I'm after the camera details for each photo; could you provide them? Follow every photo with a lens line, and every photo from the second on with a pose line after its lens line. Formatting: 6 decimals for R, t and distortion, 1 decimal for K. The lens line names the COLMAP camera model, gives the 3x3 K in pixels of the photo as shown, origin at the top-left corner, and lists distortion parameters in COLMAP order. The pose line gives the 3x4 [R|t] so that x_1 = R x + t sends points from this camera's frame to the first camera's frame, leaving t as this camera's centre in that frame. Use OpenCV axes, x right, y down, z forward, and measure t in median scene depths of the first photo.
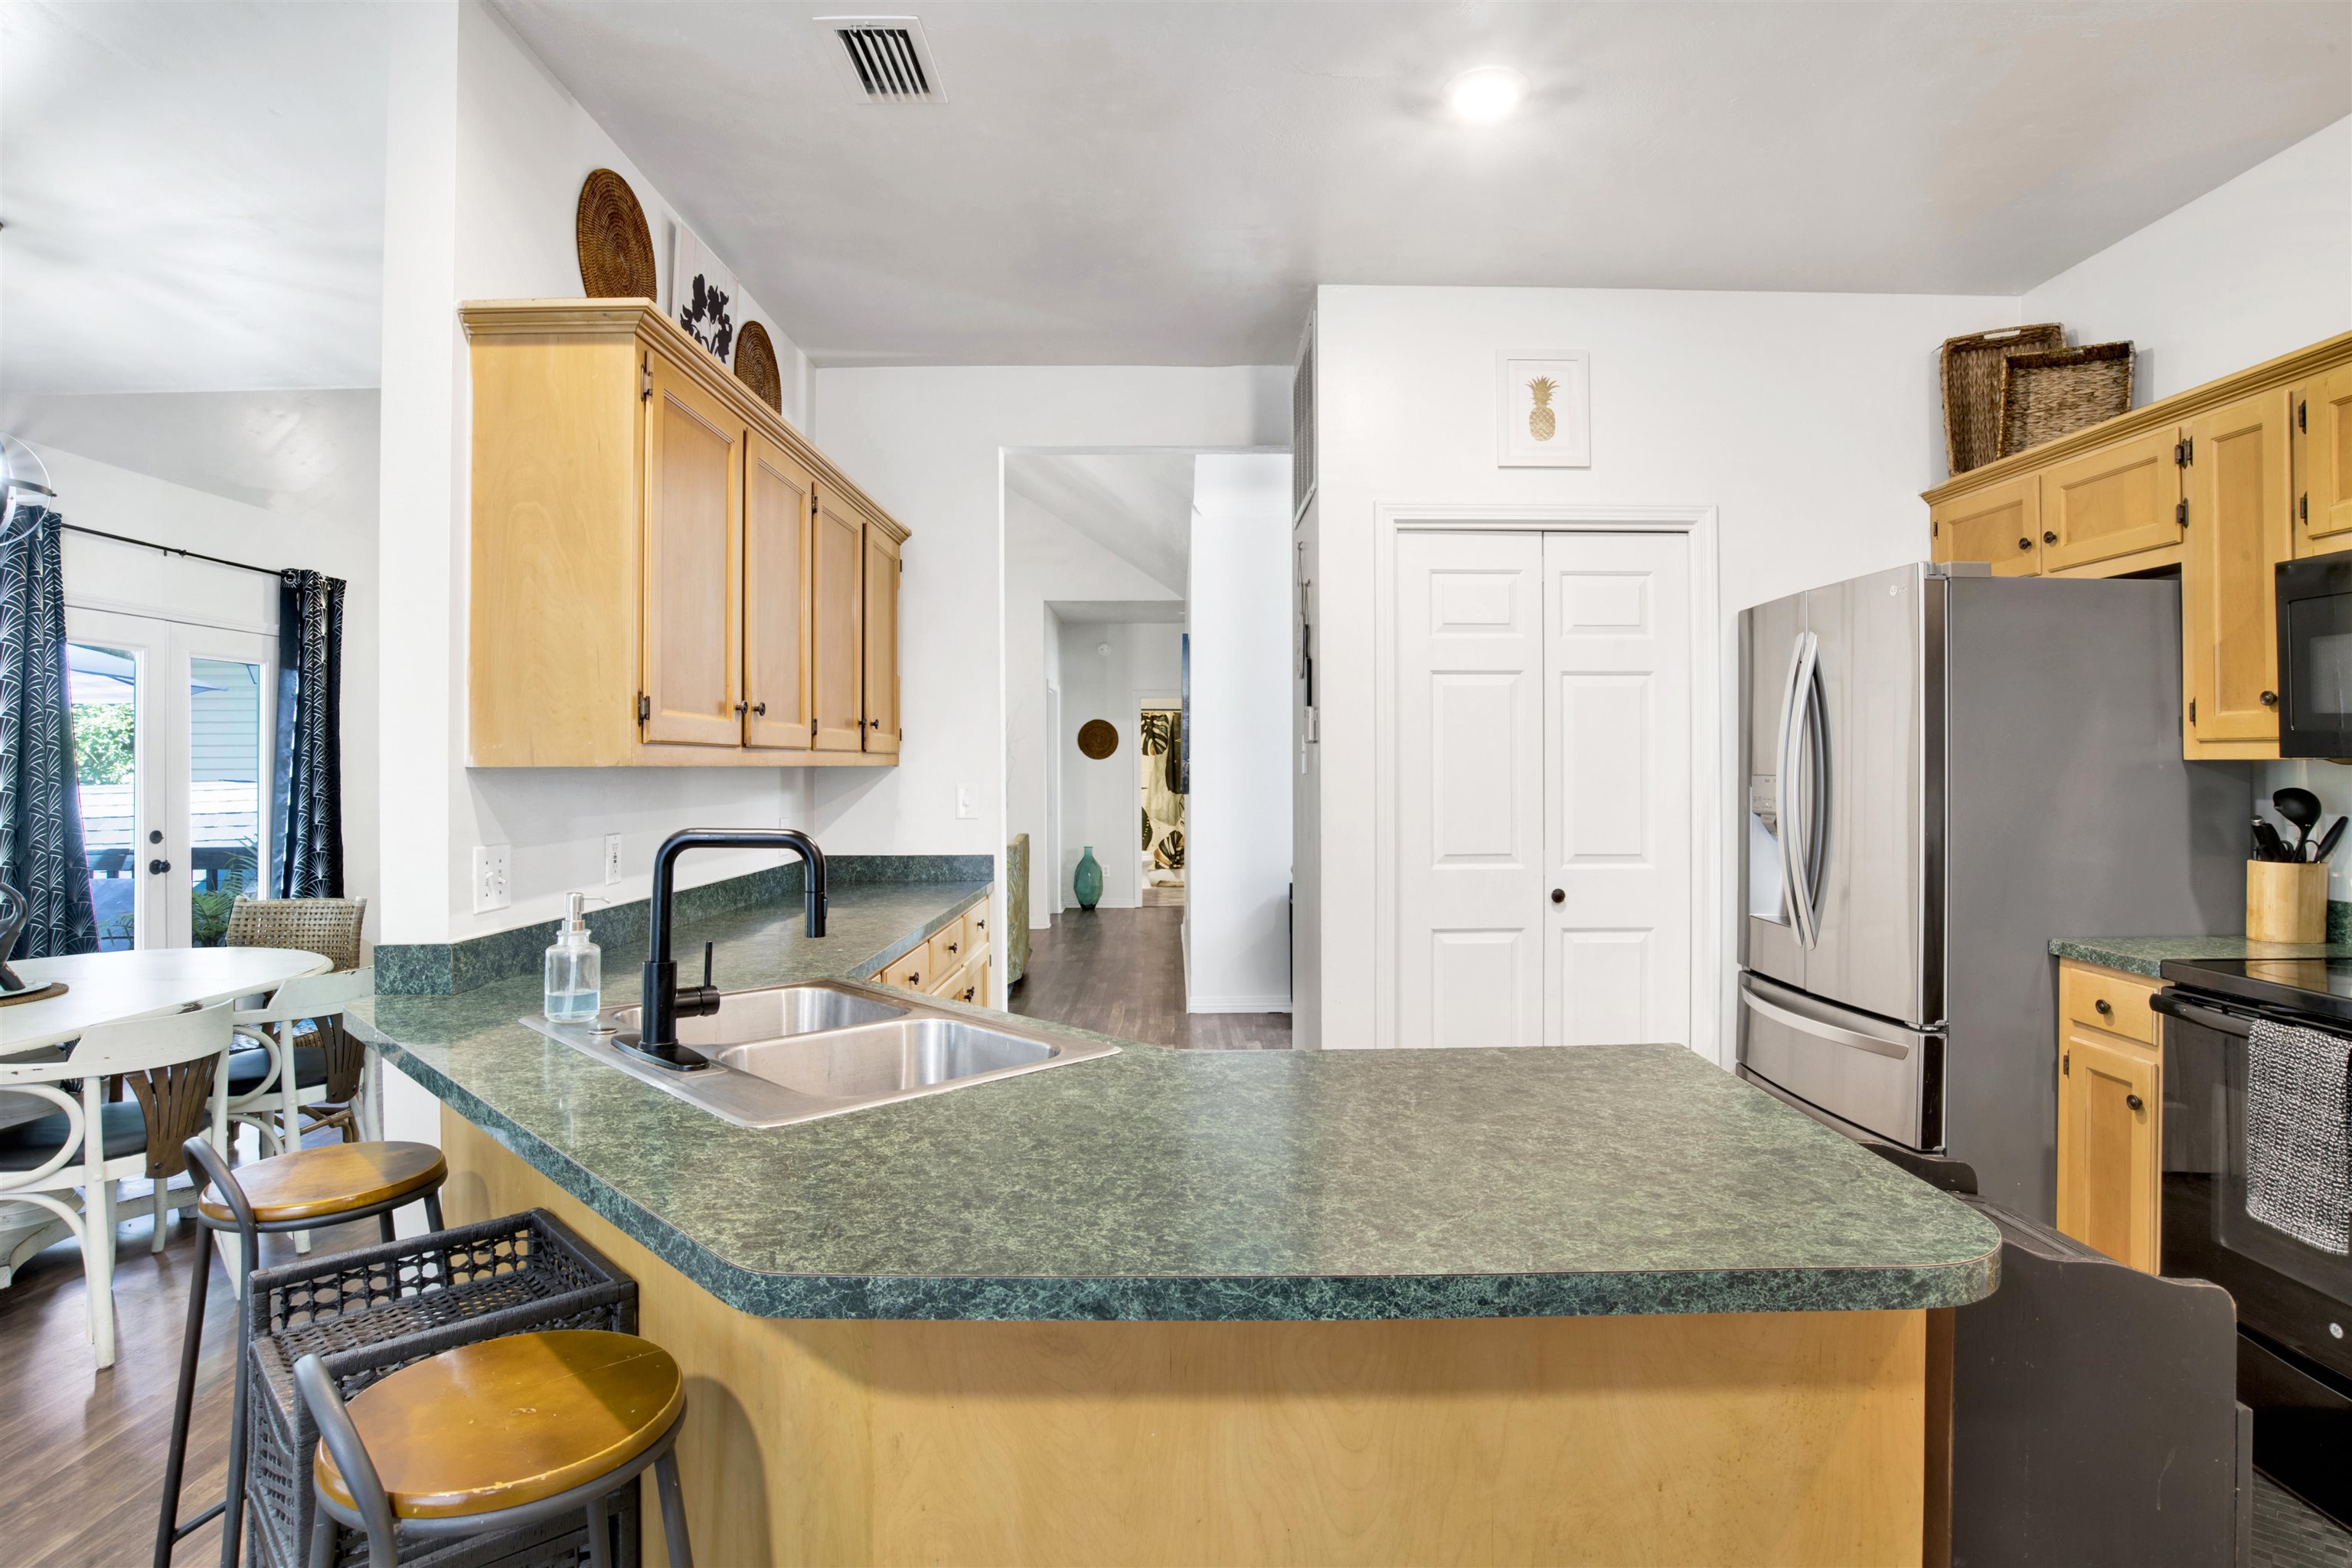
lens RADIAL K [[1235.4, 0, 1172.8], [0, 1235.4, 762.2], [0, 0, 1]] dist [-0.035783, 0.002093]
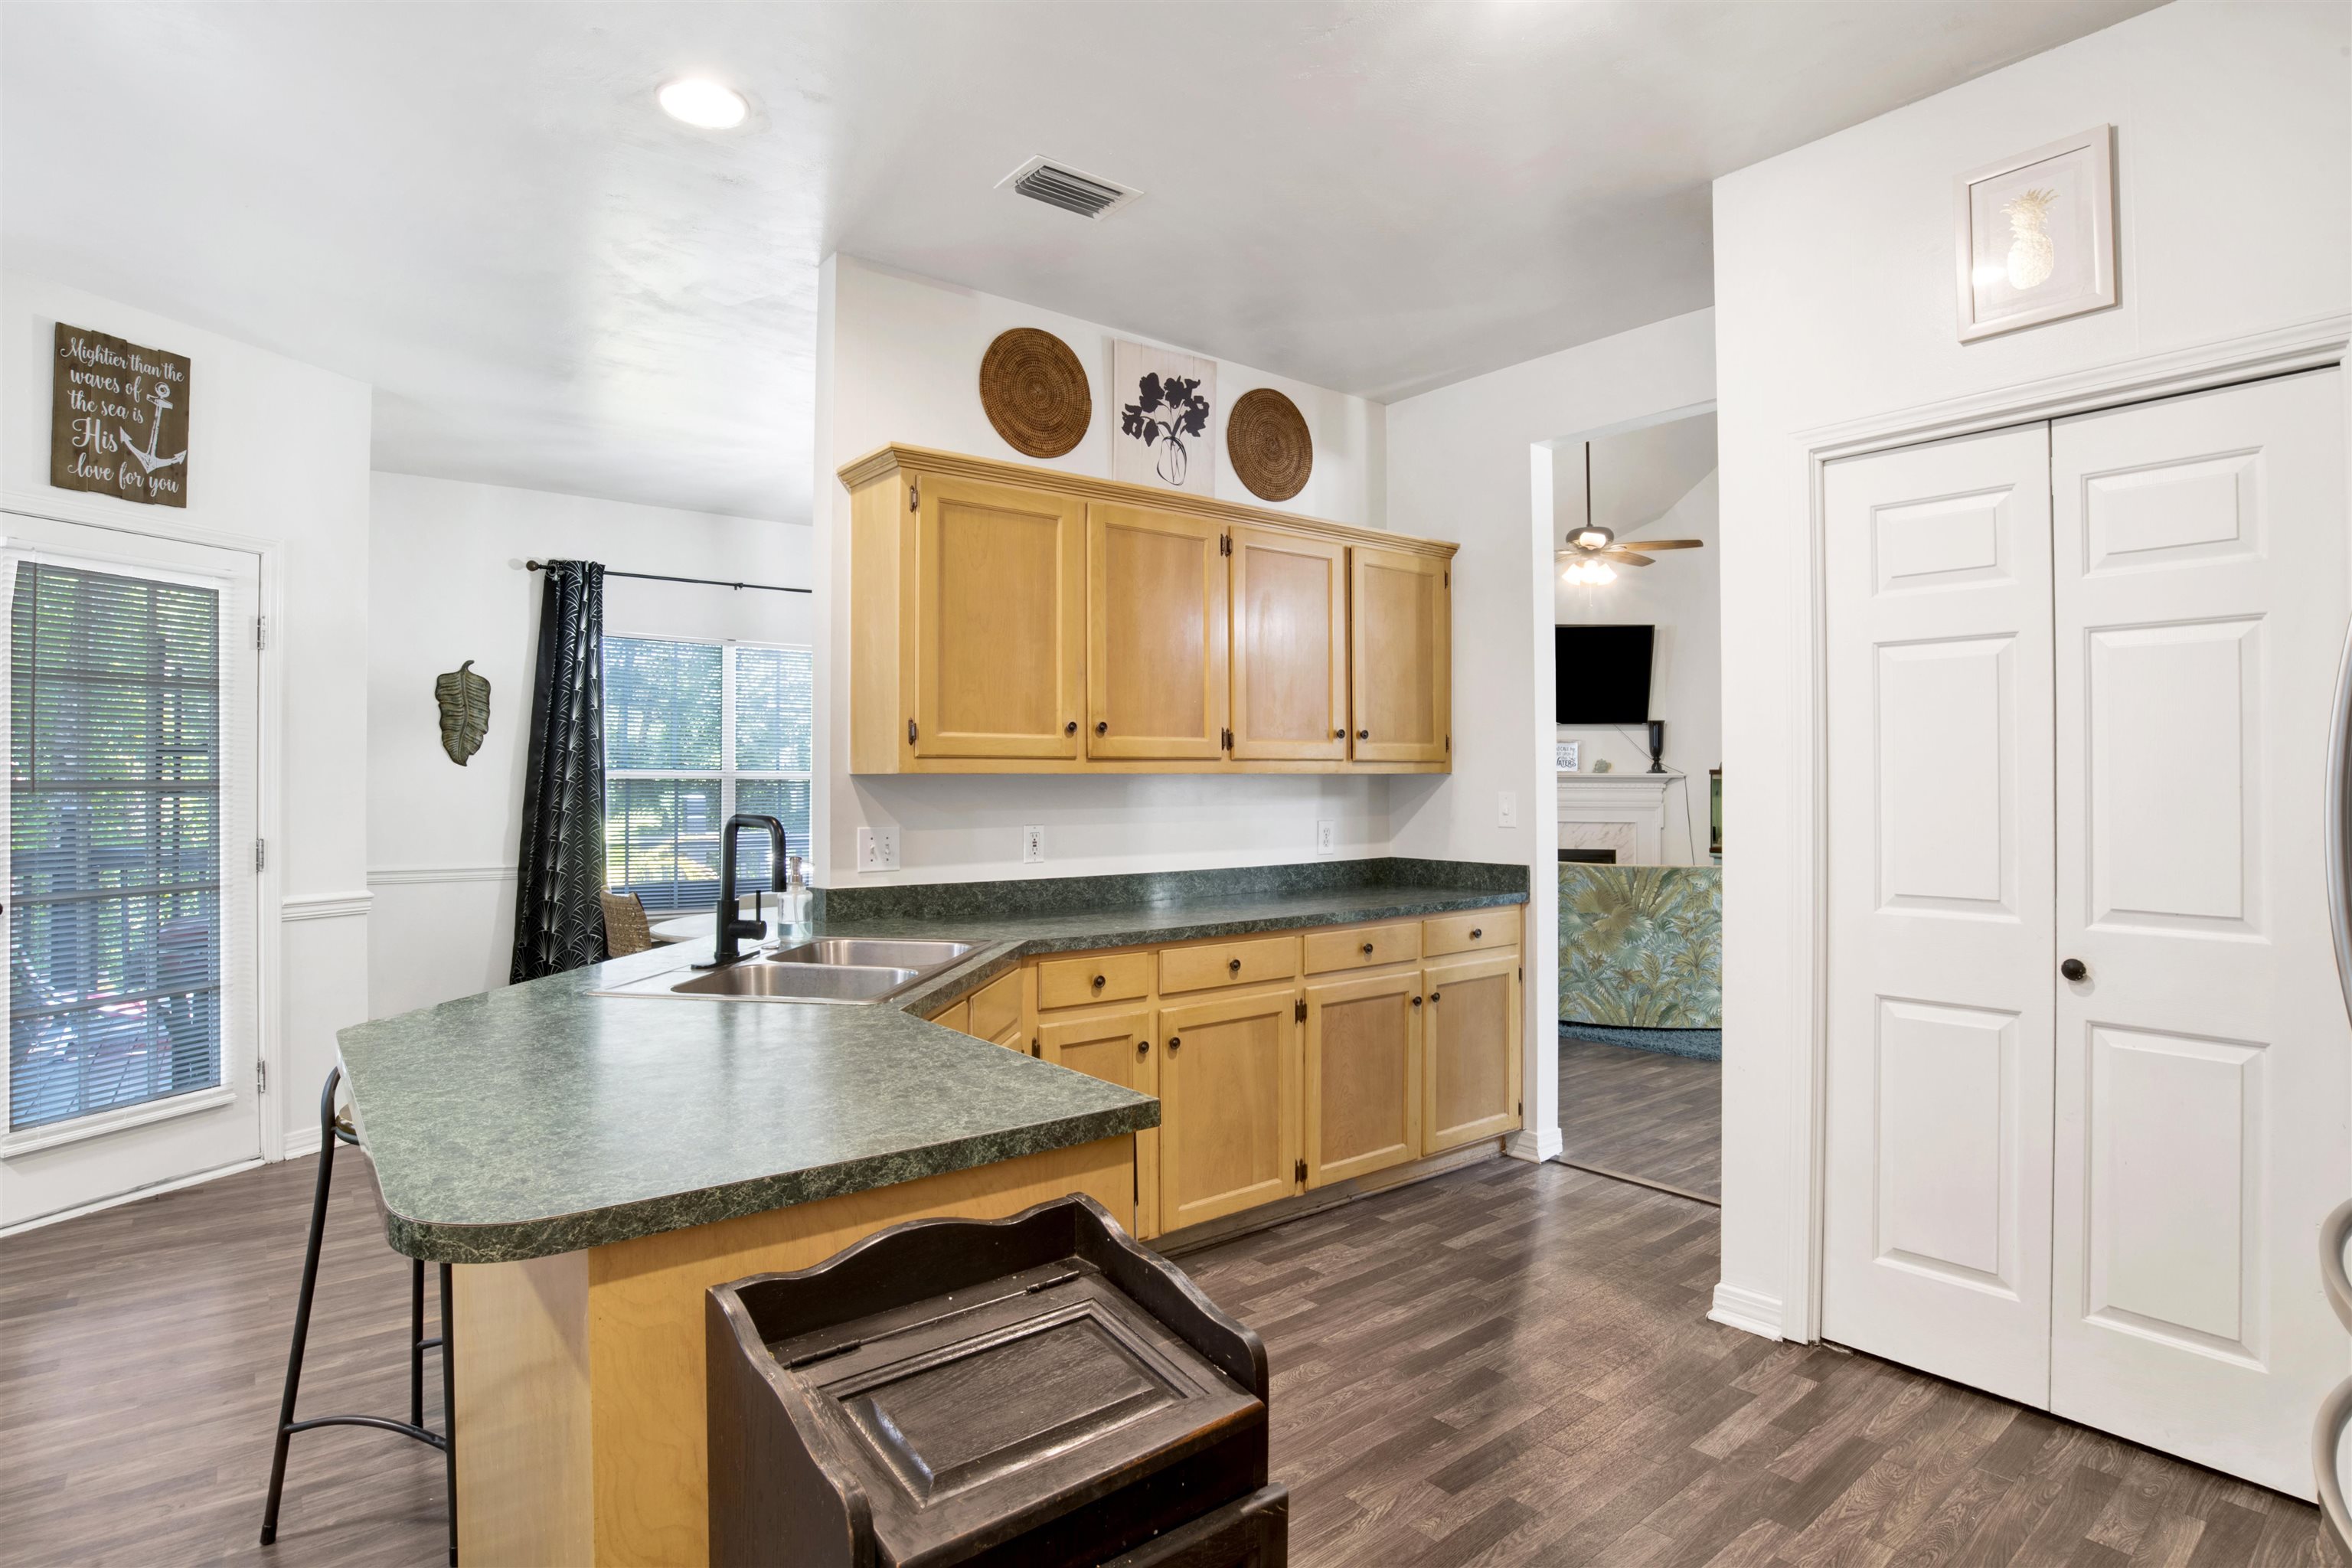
lens RADIAL K [[1224.7, 0, 1182.1], [0, 1224.7, 767.2], [0, 0, 1]] dist [-0.062640, 0.012829]
pose [[0.617400, -0.005545, -0.786630, 0.412582], [0.002627, 0.999984, -0.004987, 0.001881], [0.786645, 0.001012, 0.617404, 0.187900]]
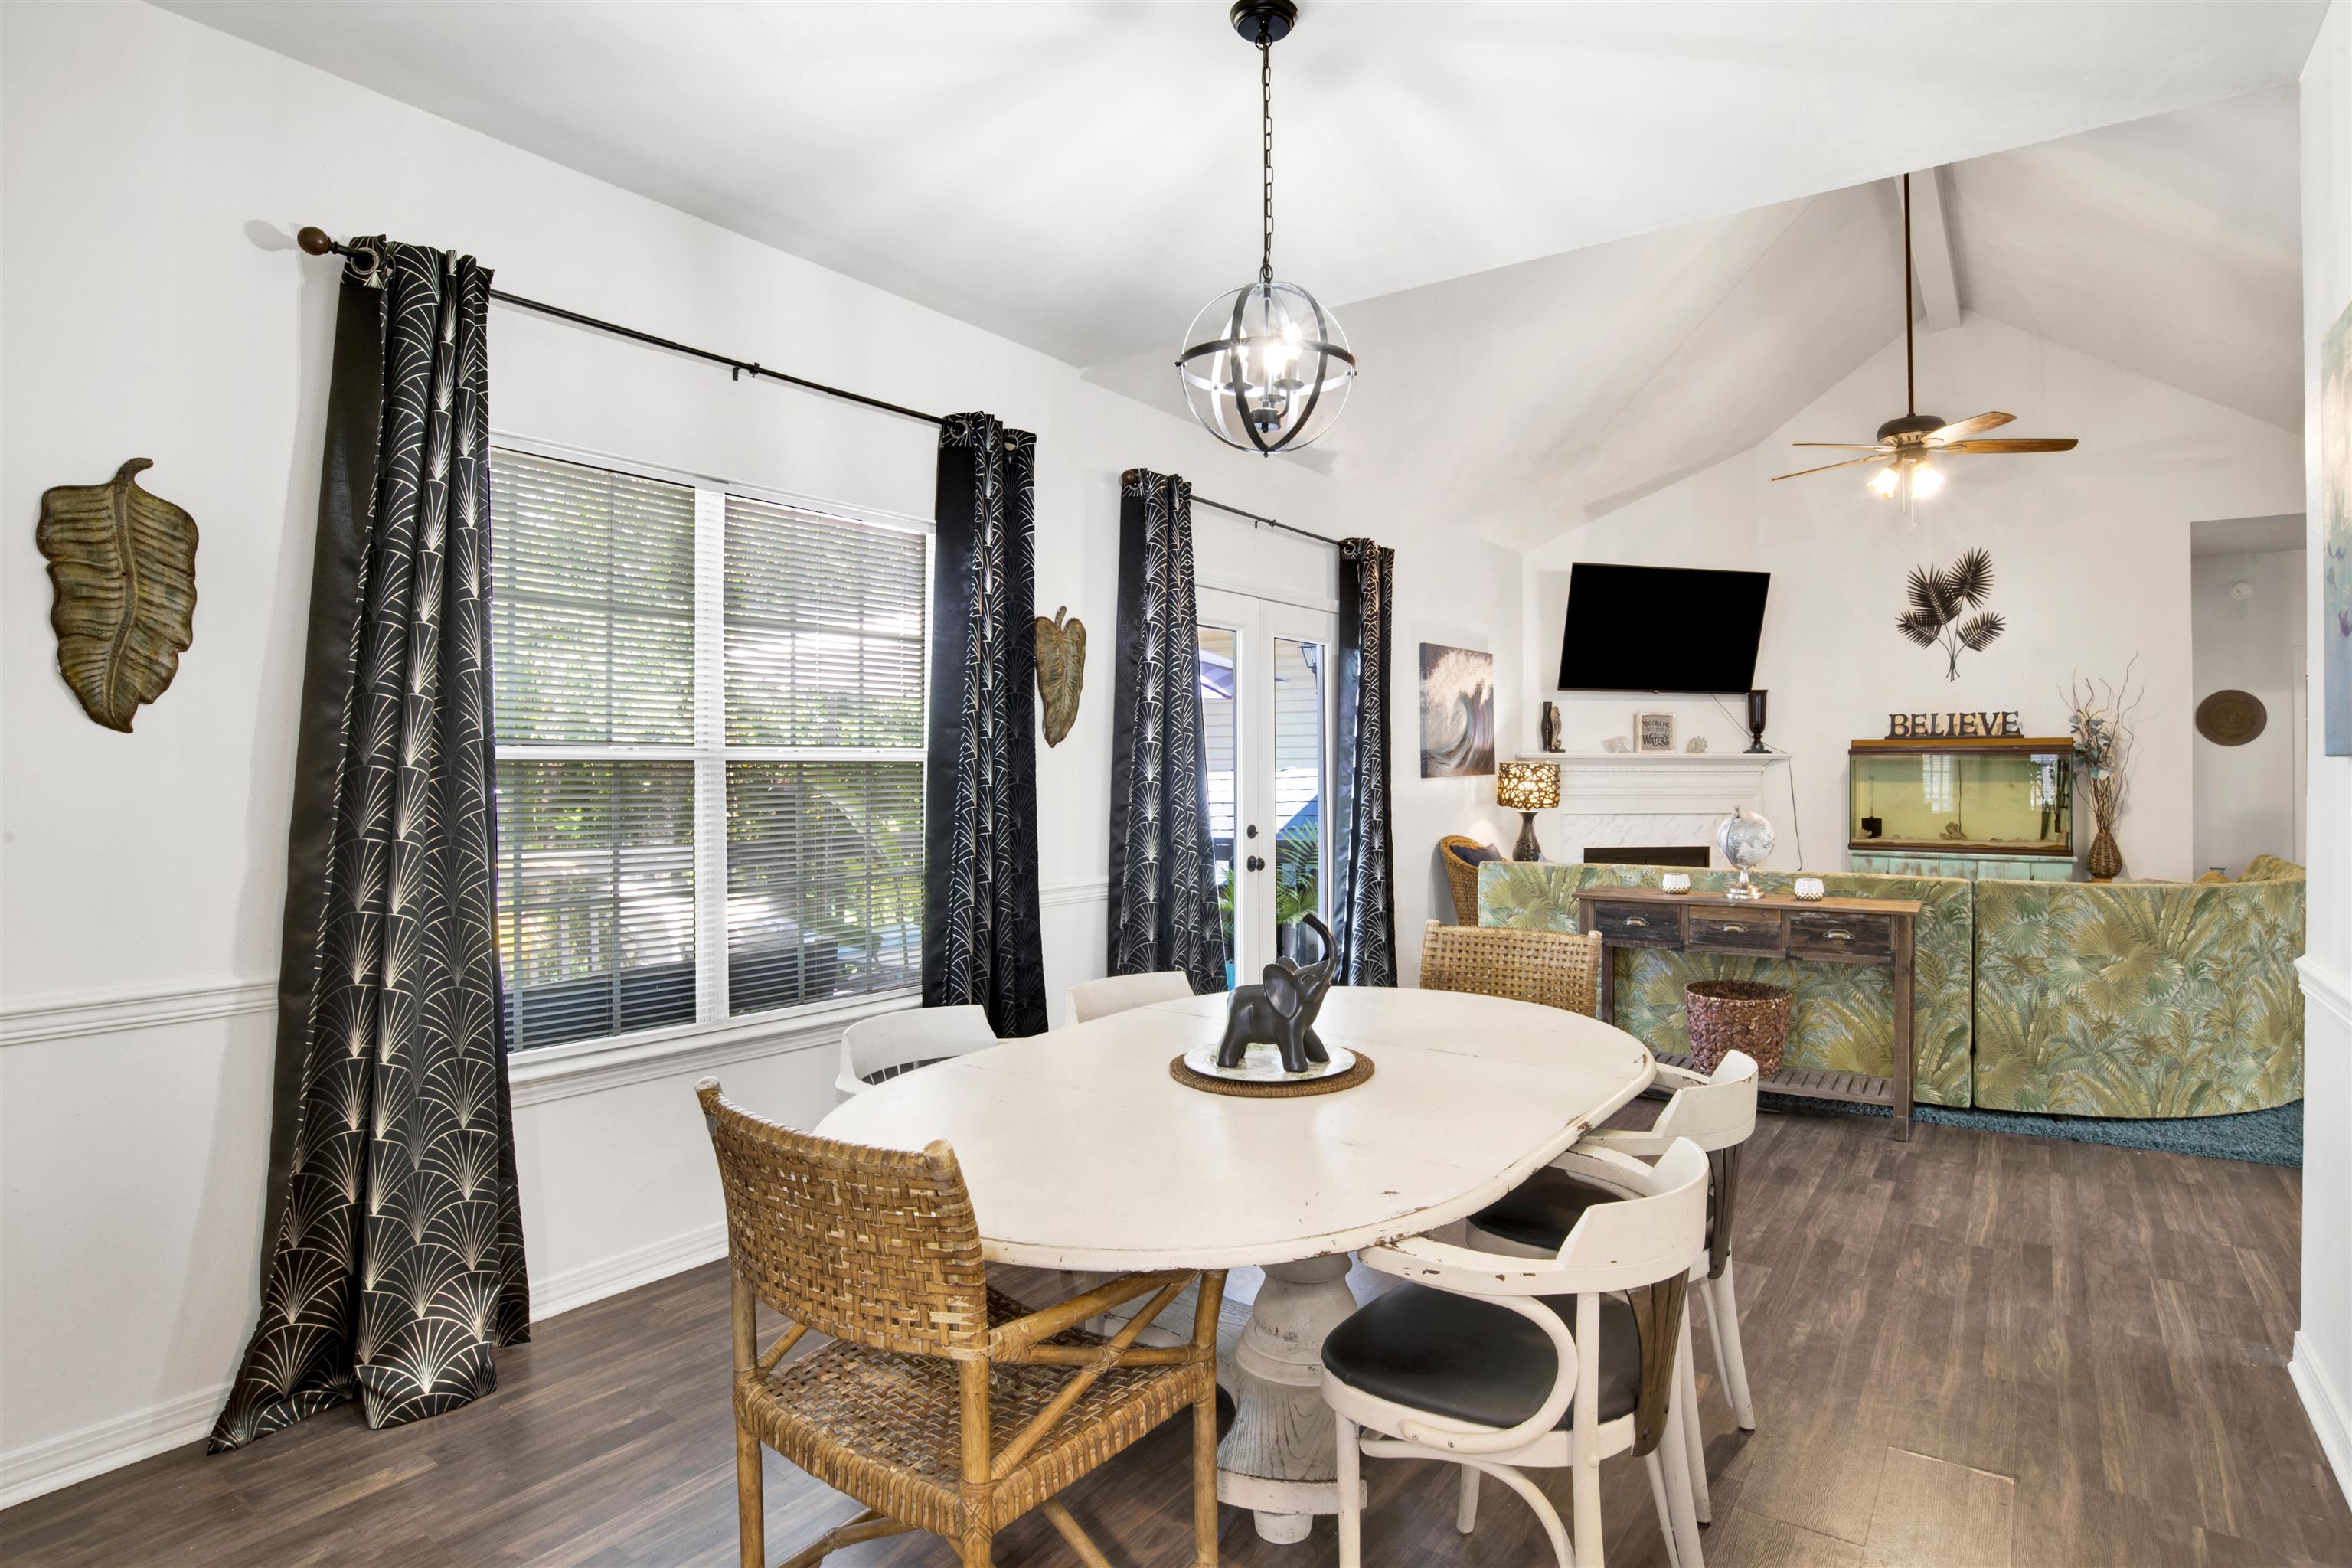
lens RADIAL K [[1235.4, 0, 1172.8], [0, 1235.4, 762.2], [0, 0, 1]] dist [-0.035783, 0.002093]
pose [[0.816703, 0.001482, -0.577056, -0.401239], [0.002730, 0.999976, 0.006432, 0.002764], [0.577052, -0.006829, 0.816679, 0.219293]]
